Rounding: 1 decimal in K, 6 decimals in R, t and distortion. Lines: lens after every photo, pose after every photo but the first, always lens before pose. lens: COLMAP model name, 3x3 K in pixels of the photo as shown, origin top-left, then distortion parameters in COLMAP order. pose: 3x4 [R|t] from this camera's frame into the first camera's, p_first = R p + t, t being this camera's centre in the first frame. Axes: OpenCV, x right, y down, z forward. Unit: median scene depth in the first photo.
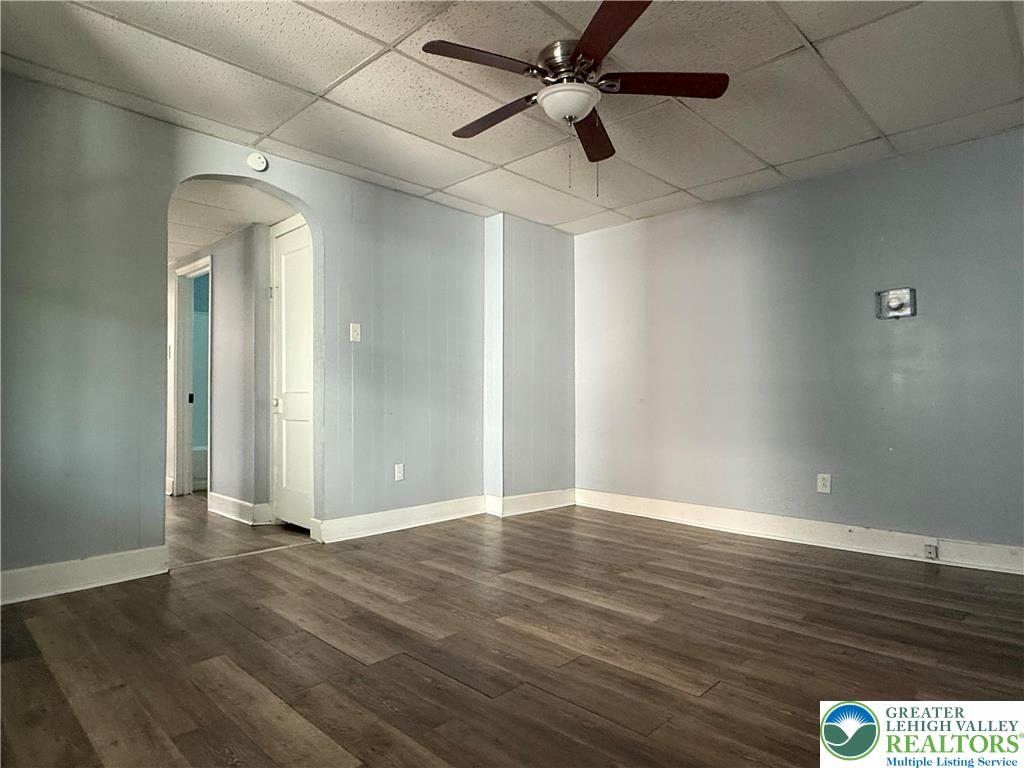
lens RADIAL K [[595.7, 0, 510.4], [0, 595.7, 385.7], [0, 0, 1]] dist [0.001596, -0.001347]
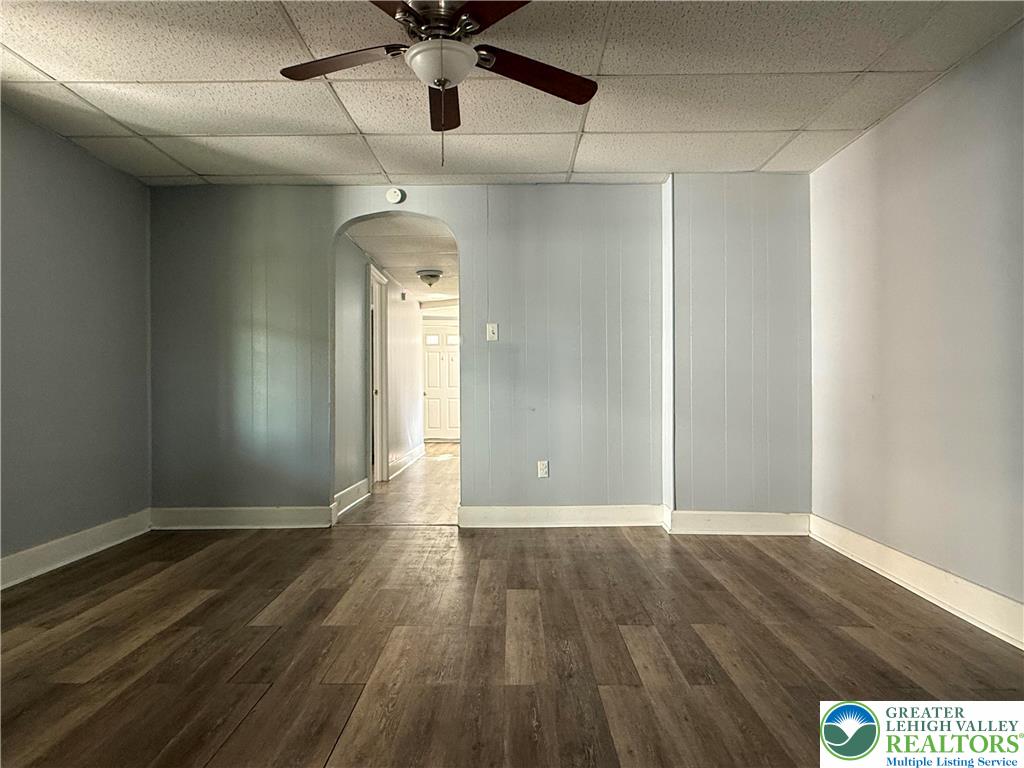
lens RADIAL K [[595.7, 0, 515.1], [0, 595.7, 386.3], [0, 0, 1]] dist [0.001596, -0.001347]
pose [[0.700076, -0.004837, -0.714052, 0.663824], [0.020646, 0.999696, 0.013470, -0.009101], [0.713770, -0.024172, 0.699963, 0.377837]]
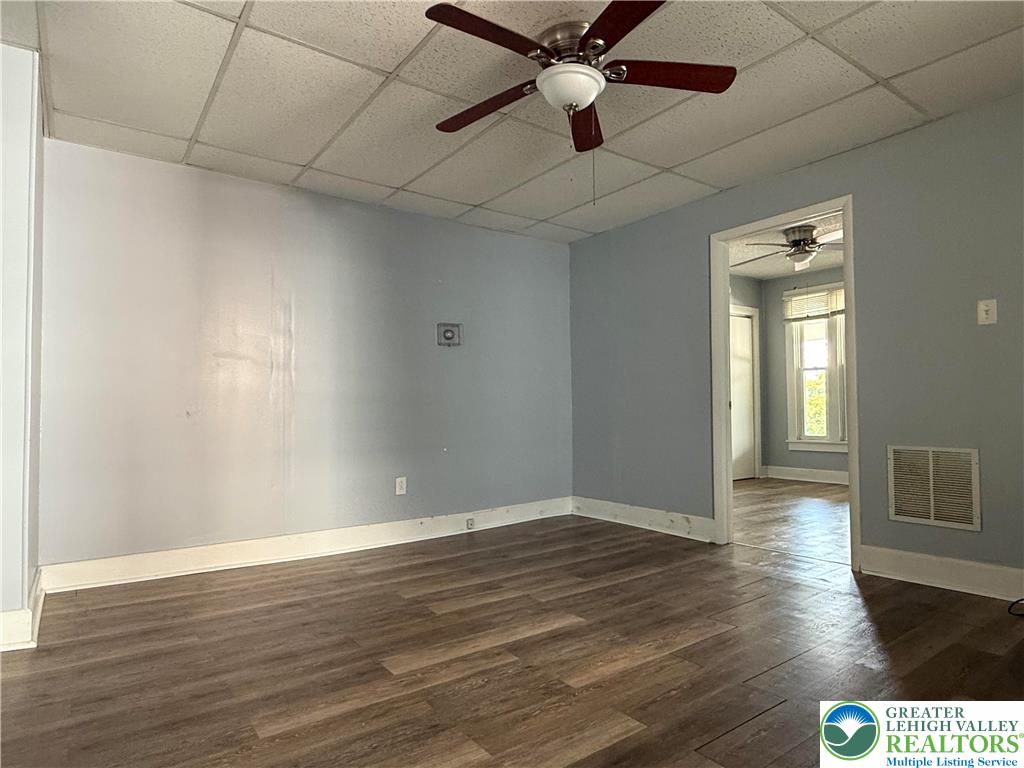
lens RADIAL K [[595.7, 0, 508.5], [0, 595.7, 384.7], [0, 0, 1]] dist [0.001596, -0.001347]
pose [[0.168597, 0.037709, 0.984963, -0.682586], [-0.012616, 0.999269, -0.036097, 0.016685], [-0.985604, -0.006340, 0.168950, 0.780940]]
